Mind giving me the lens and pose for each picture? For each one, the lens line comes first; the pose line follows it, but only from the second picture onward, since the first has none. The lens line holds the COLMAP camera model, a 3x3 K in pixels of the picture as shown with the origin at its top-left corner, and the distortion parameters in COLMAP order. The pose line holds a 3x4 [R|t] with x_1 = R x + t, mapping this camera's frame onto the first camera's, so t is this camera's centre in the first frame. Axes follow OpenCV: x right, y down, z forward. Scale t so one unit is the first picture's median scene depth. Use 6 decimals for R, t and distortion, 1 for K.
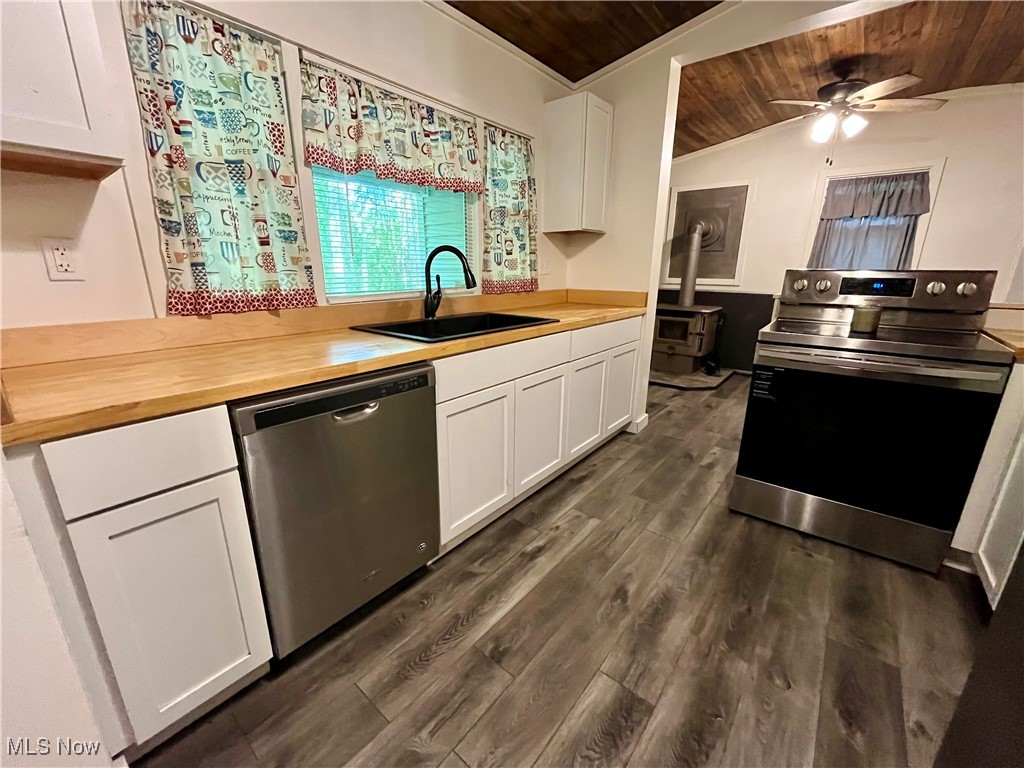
lens RADIAL K [[414.4, 0, 511.0], [0, 414.4, 386.6], [0, 0, 1]] dist [-0.000618, 0.000328]
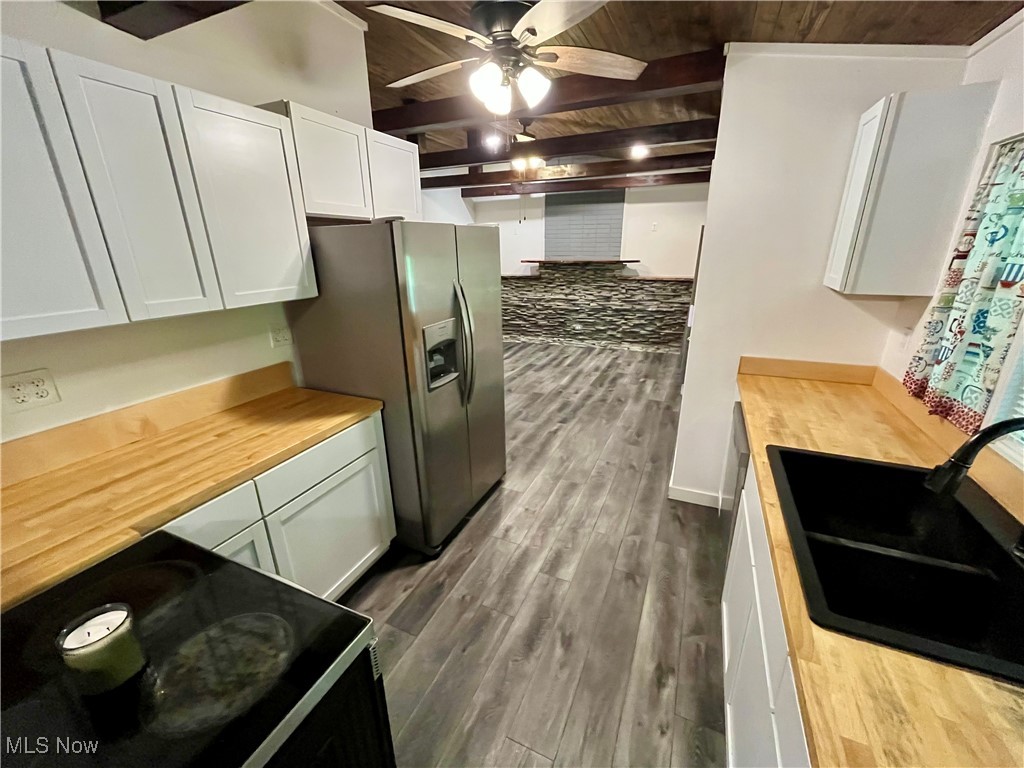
lens RADIAL K [[414.4, 0, 504.4], [0, 414.4, 384.7], [0, 0, 1]] dist [-0.000618, 0.000328]
pose [[-0.970361, 0.090855, -0.223932, 0.549887], [-0.052050, 0.826312, 0.560802, -0.641881], [0.235989, 0.555836, -0.797092, 1.296680]]
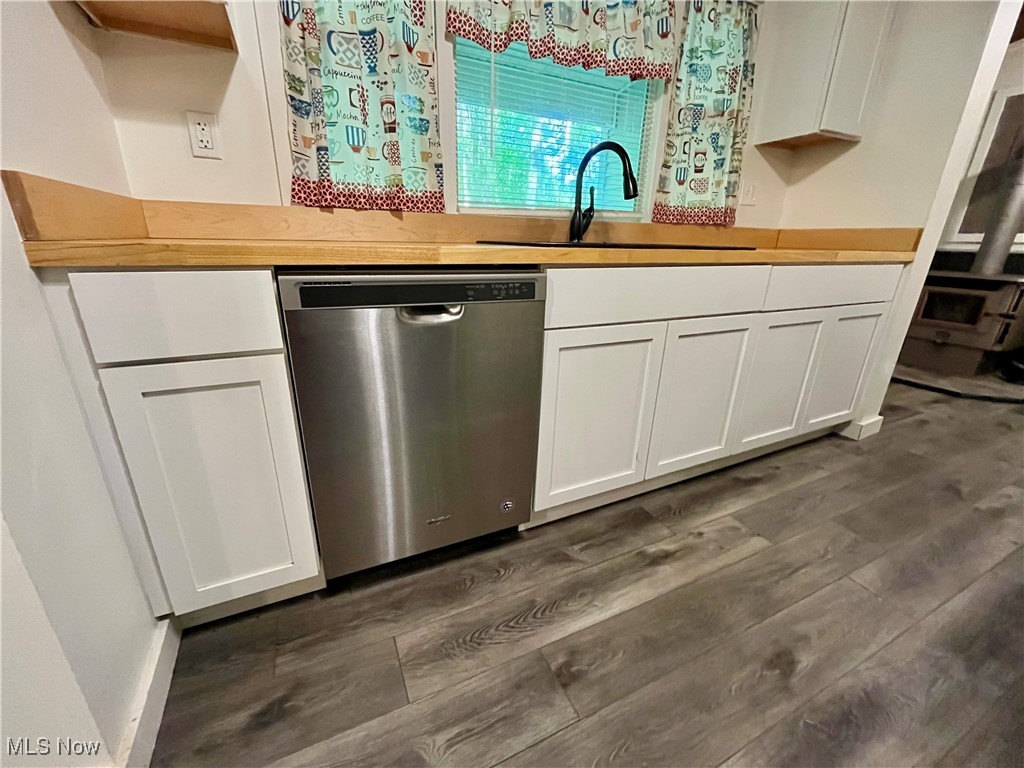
lens RADIAL K [[414.4, 0, 510.7], [0, 414.4, 384.9], [0, 0, 1]] dist [-0.000618, 0.000328]
pose [[0.905698, 0.154761, -0.394664, 0.063125], [-0.133917, 0.987757, 0.080010, 0.074571], [0.402215, -0.019613, 0.915335, 0.225921]]
